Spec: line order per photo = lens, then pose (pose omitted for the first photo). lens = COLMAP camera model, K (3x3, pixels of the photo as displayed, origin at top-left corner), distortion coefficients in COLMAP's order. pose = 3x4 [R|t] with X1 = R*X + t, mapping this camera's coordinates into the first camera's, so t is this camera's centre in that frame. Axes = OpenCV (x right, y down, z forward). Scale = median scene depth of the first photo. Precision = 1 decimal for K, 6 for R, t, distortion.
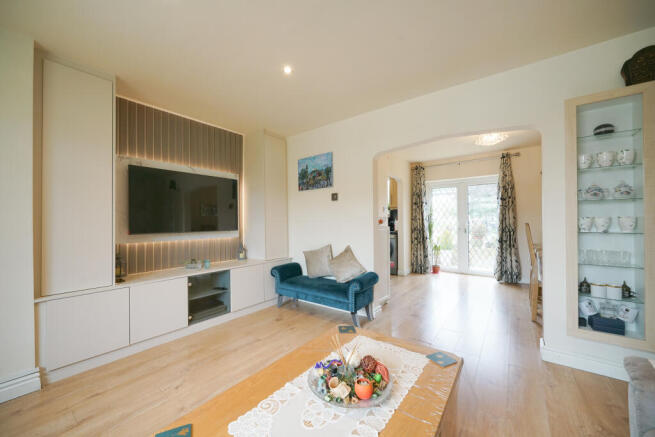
lens RADIAL K [[252.4, 0, 316.2], [0, 252.4, 219.9], [0, 0, 1]] dist [0.001791, 0.000115]
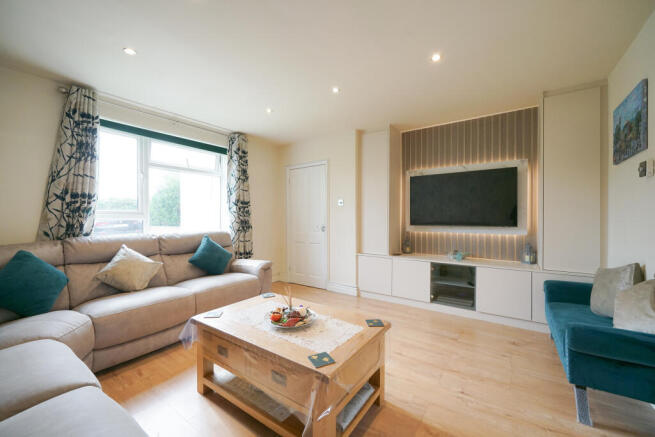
lens RADIAL K [[260.2, 0, 327.5], [0, 260.2, 218.5], [0, 0, 1]] dist [0.000023, -0.000058]
pose [[0.053139, 0.018535, -0.998415, 0.612314], [0.009927, 0.999769, 0.019089, -0.011270], [0.998538, -0.010926, 0.052943, 0.386605]]
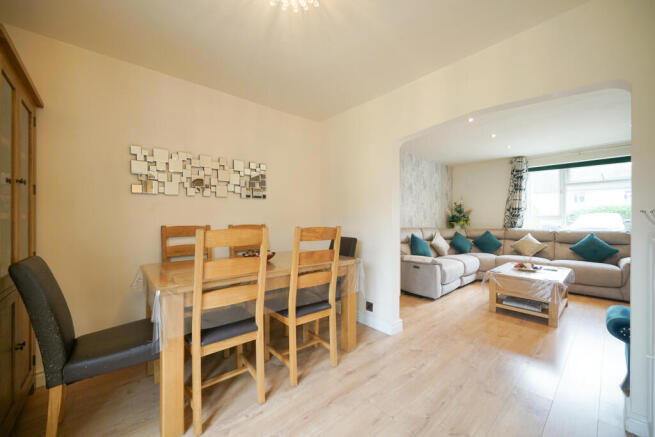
lens RADIAL K [[248.9, 0, 327.5], [0, 248.9, 218.5], [0, 0, 1]] dist [-0.000310, -0.000104]
pose [[-0.984682, 0.007871, 0.174181, 0.716333], [0.006268, 0.999933, -0.009752, -0.001467], [-0.174246, -0.008511, -0.984665, 1.562639]]
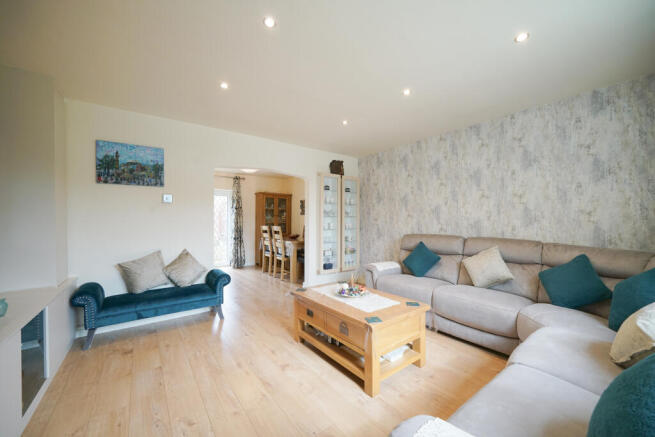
lens RADIAL K [[260.2, 0, 327.5], [0, 260.2, 218.5], [0, 0, 1]] dist [0.000023, -0.000058]
pose [[0.252074, 0.020488, 0.967491, -0.773415], [-0.008093, 0.999786, -0.019064, -0.003925], [-0.967674, -0.003025, 0.252186, 0.207182]]
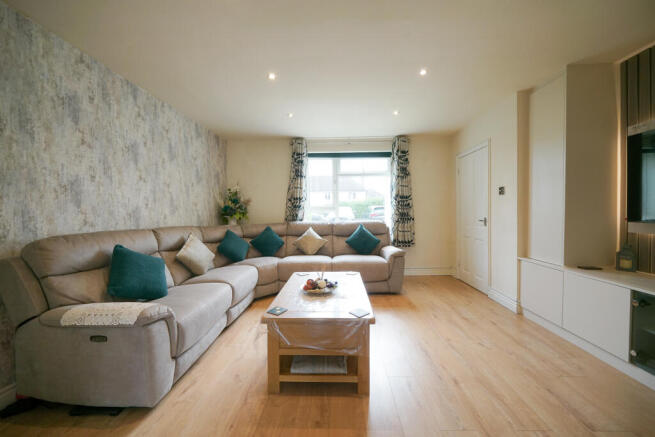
lens RADIAL K [[243.3, 0, 332.7], [0, 243.3, 213.0], [0, 0, 1]] dist [-0.001541, -0.000173]
pose [[-0.799808, 0.021029, -0.599887, 0.423318], [0.022694, 0.999731, 0.004789, 0.005055], [0.599827, -0.009784, -0.800070, 0.906628]]
